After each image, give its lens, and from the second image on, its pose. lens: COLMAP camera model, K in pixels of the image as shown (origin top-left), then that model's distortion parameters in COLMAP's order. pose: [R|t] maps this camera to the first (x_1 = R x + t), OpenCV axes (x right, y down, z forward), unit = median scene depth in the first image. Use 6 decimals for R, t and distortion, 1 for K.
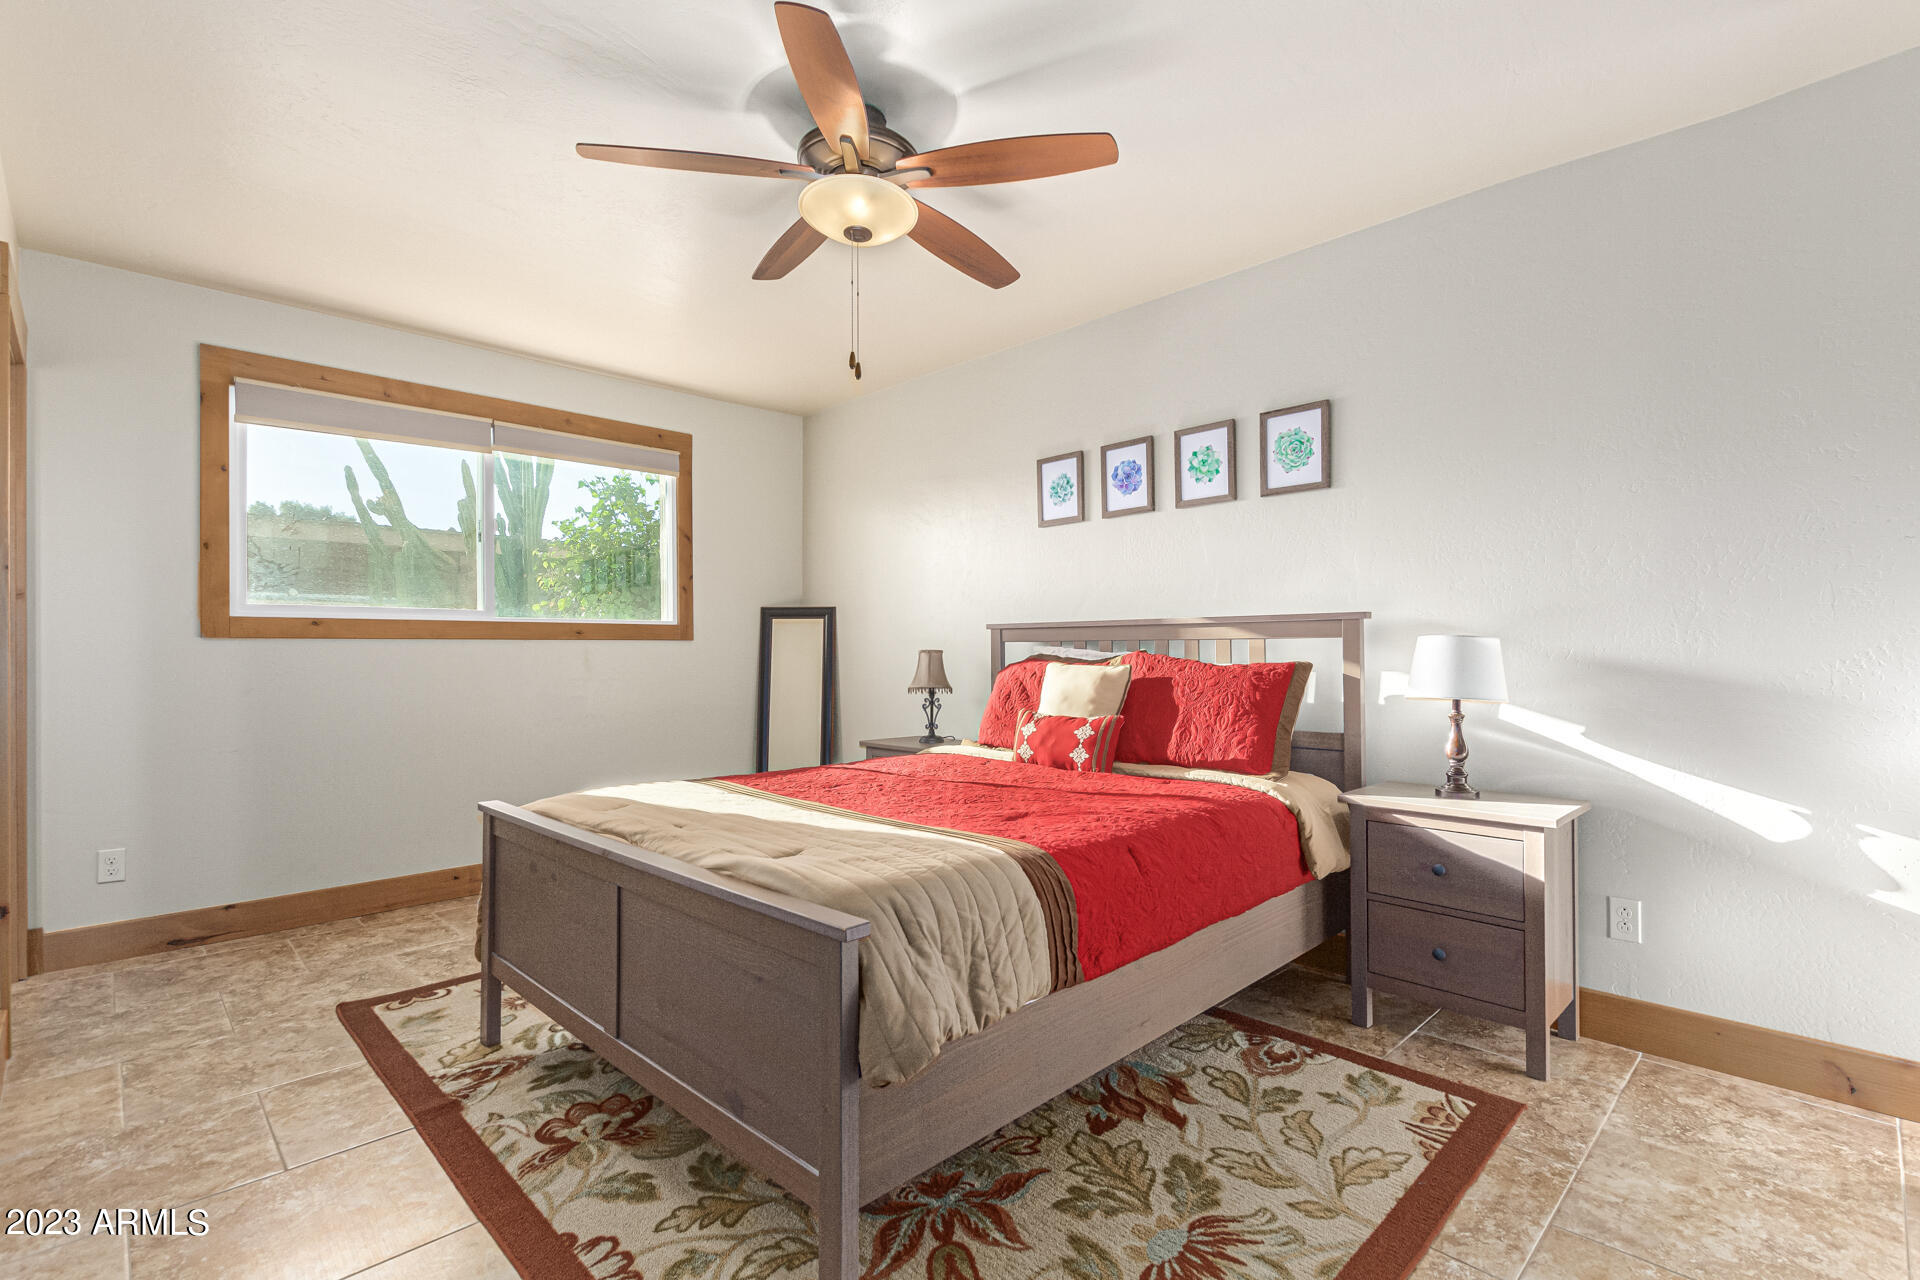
lens RADIAL K [[876.5, 0, 970.4], [0, 876.5, 651.1], [0, 0, 1]] dist [0.007839, -0.002434]
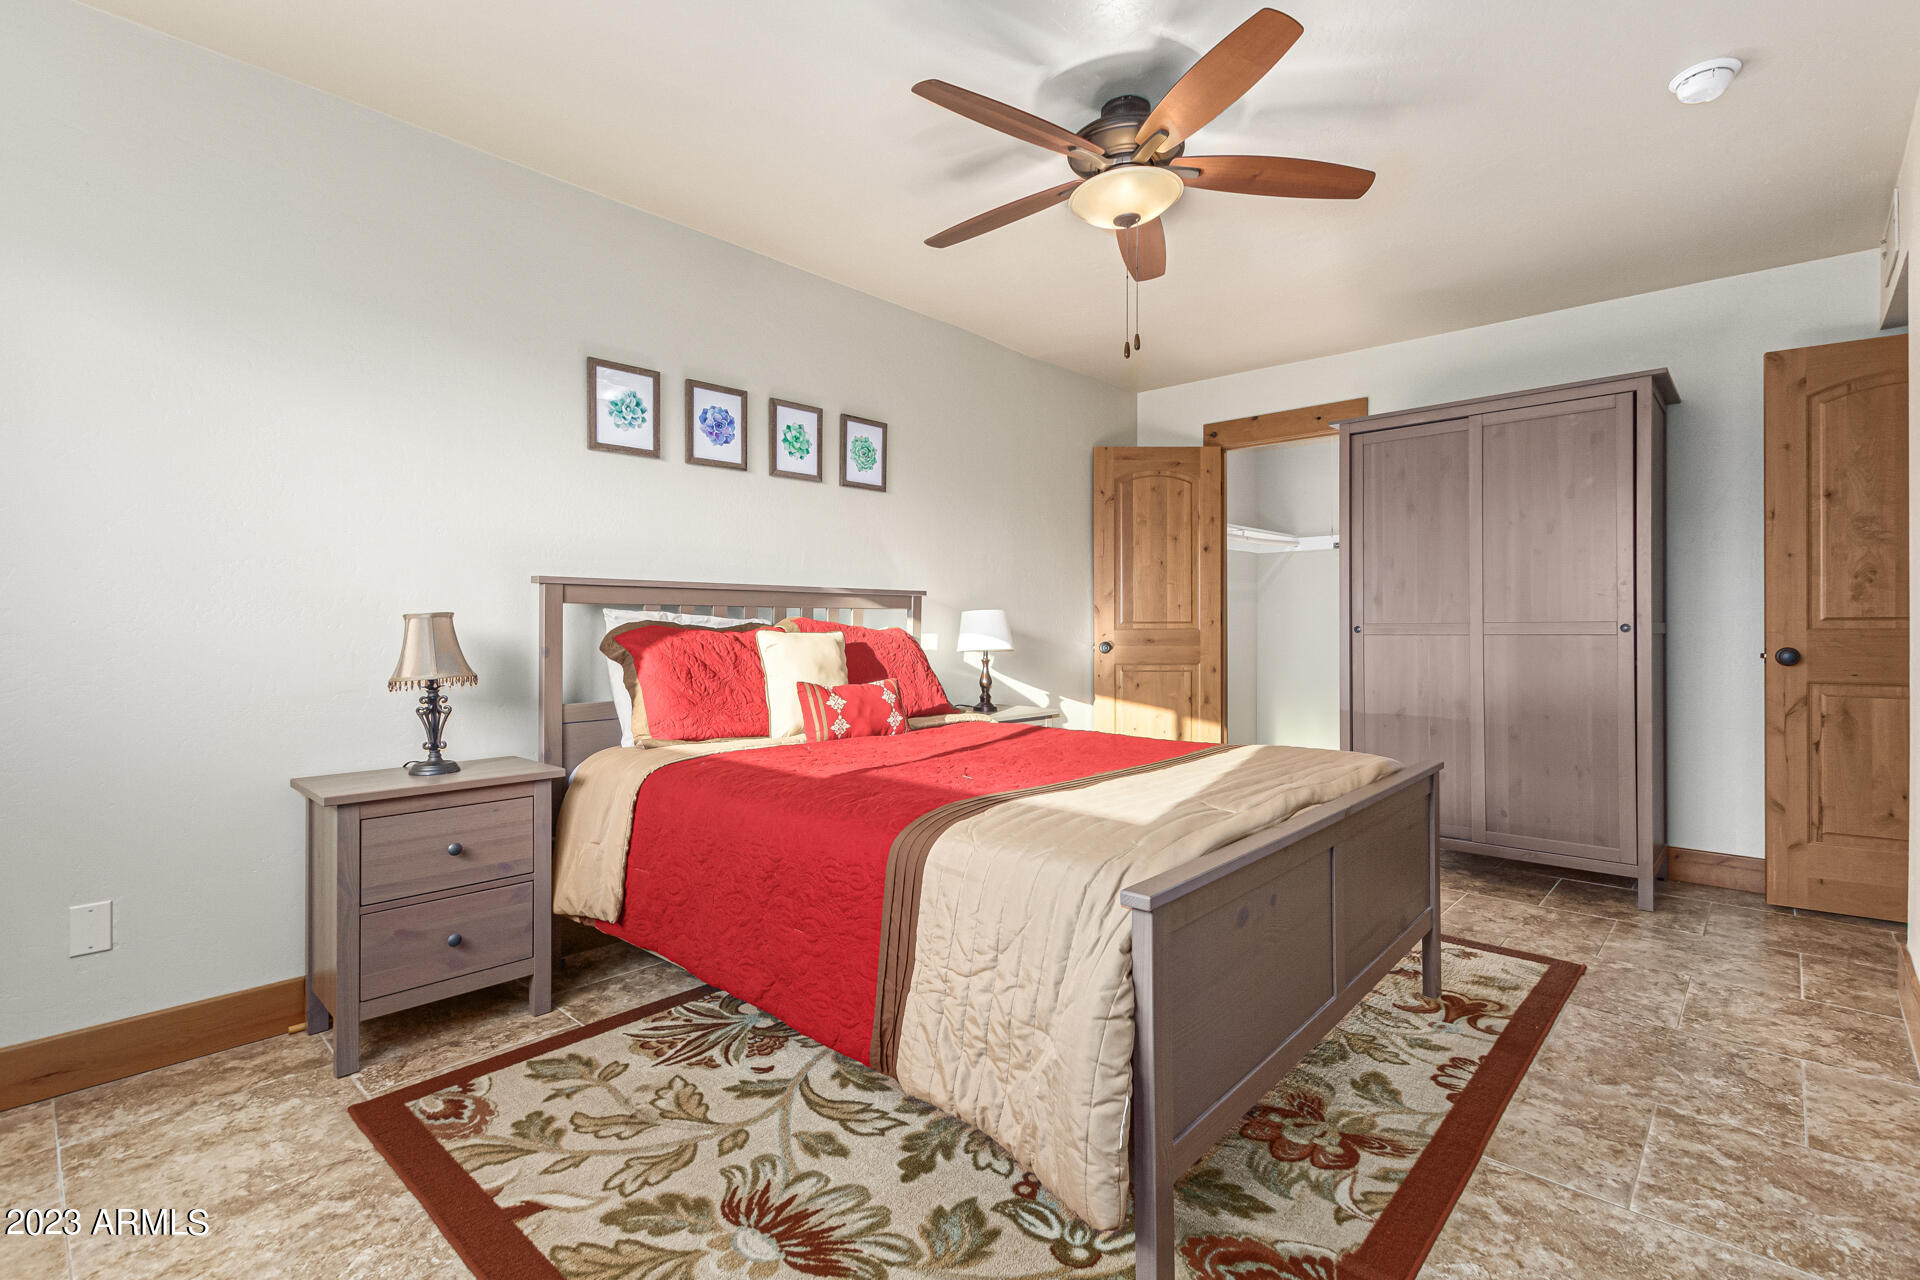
lens RADIAL K [[903.3, 0, 968.5], [0, 903.3, 623.0], [0, 0, 1]] dist [-0.000263, 0.000632]
pose [[-0.057853, 0.007650, 0.998296, -0.831820], [0.004639, 0.999962, -0.007394, 0.013947], [-0.998314, 0.004204, -0.057886, 0.870496]]
